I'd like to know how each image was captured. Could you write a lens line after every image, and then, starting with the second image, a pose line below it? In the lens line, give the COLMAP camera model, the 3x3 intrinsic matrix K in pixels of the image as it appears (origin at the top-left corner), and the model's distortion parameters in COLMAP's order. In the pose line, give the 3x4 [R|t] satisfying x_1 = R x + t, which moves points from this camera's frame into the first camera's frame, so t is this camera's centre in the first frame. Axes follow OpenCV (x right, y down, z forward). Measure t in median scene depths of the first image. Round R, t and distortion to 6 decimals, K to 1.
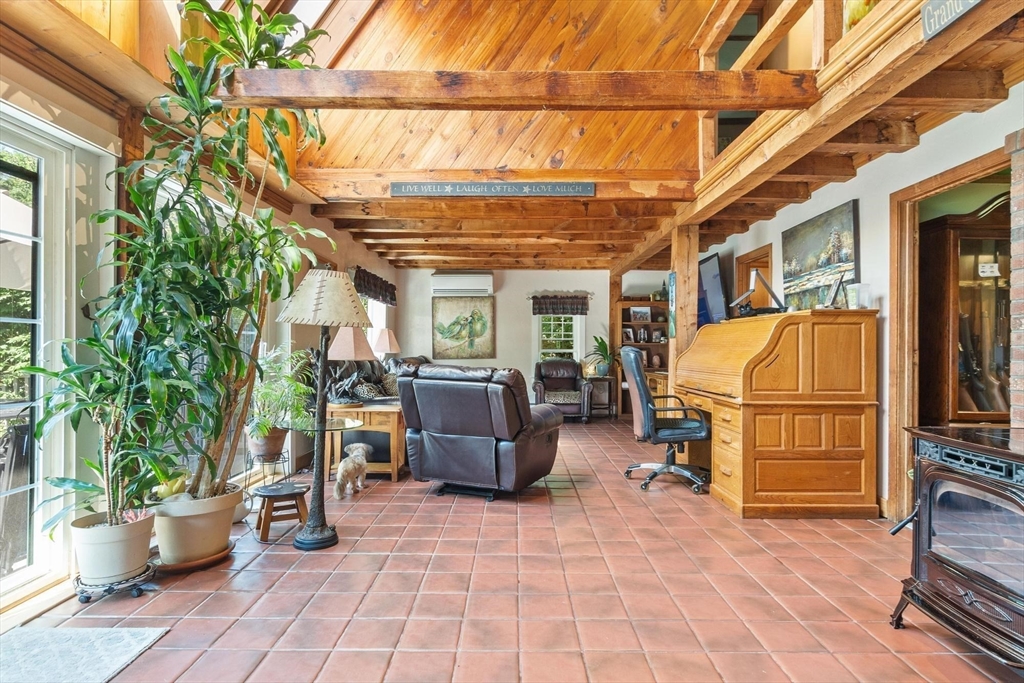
lens RADIAL K [[540.0, 0, 512.3], [0, 540.0, 341.8], [0, 0, 1]] dist [0.004502, -0.001988]
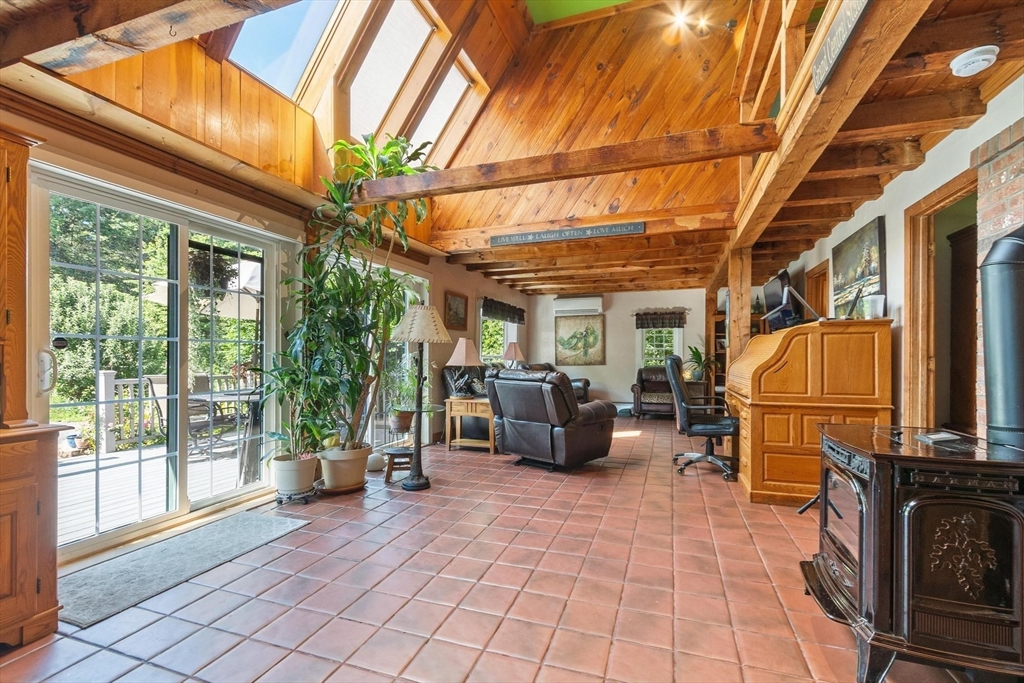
lens RADIAL K [[447.9, 0, 514.1], [0, 447.9, 349.9], [0, 0, 1]] dist [-0.001598, 0.000262]
pose [[0.945361, -0.008332, -0.325920, 0.258077], [0.007032, 0.999962, -0.005167, 0.000221], [0.325951, 0.002592, 0.945383, -0.074891]]
